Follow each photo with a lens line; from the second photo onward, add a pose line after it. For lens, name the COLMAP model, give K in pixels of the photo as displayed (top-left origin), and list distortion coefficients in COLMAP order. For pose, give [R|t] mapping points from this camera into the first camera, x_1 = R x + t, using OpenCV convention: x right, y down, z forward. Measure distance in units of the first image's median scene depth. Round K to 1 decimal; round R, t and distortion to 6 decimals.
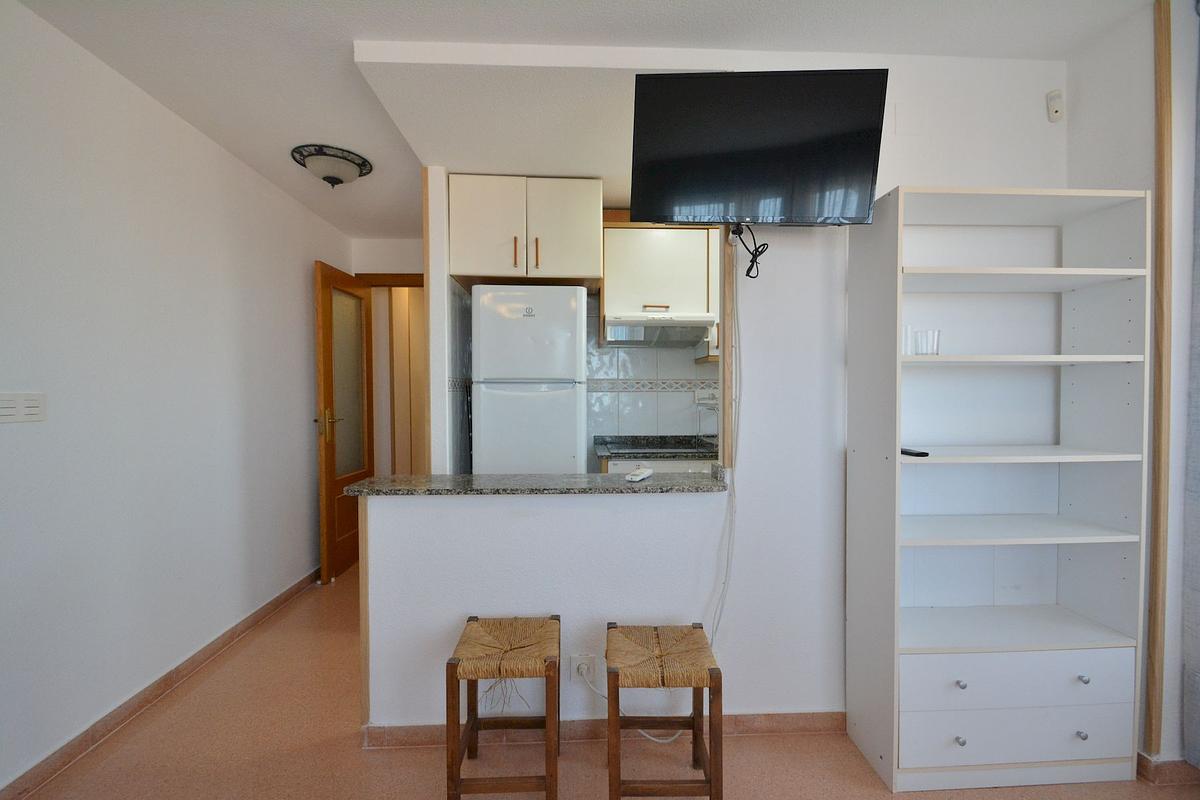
lens RADIAL K [[536.1, 0, 599.6], [0, 536.1, 401.7], [0, 0, 1]] dist [0.002318, -0.009702]
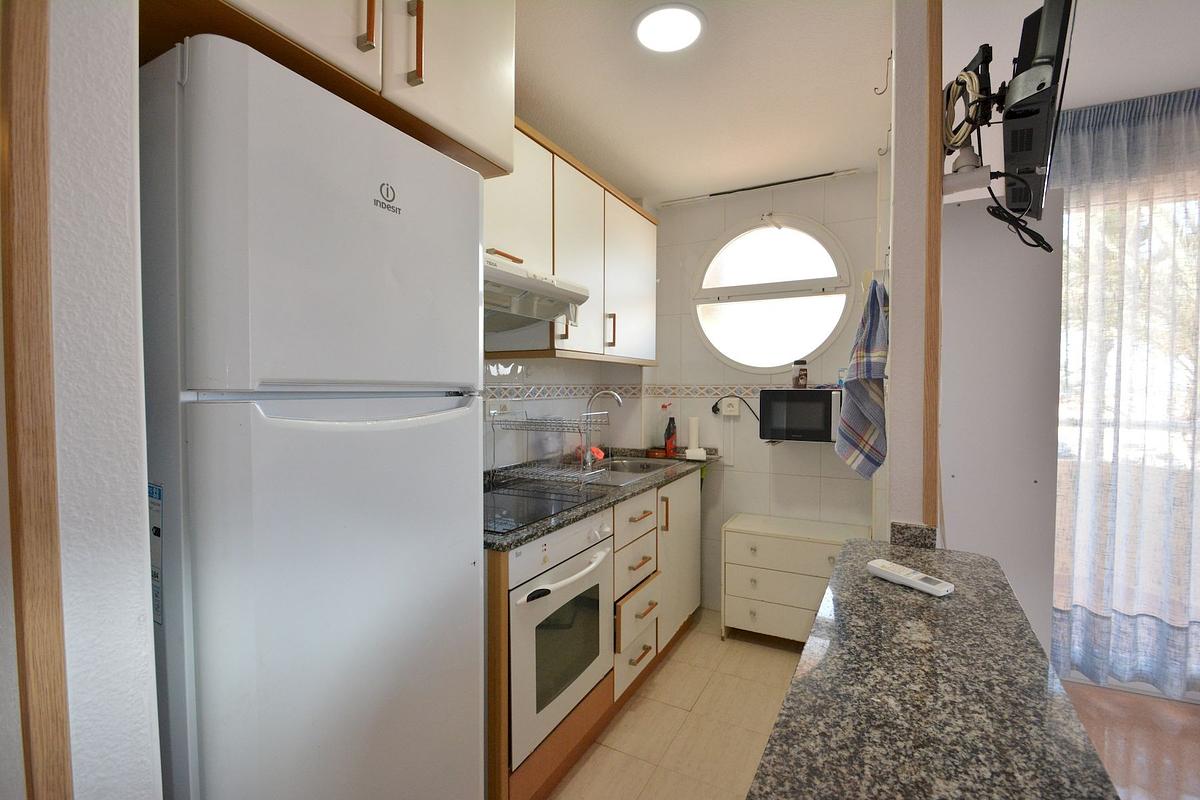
lens RADIAL K [[502.3, 0, 597.0], [0, 502.3, 410.6], [0, 0, 1]] dist [0.001758, 0.000045]
pose [[0.535733, -0.026551, 0.843970, -0.513306], [0.008560, 0.999625, 0.026014, -0.048666], [-0.844344, -0.006712, 0.535760, 1.032108]]
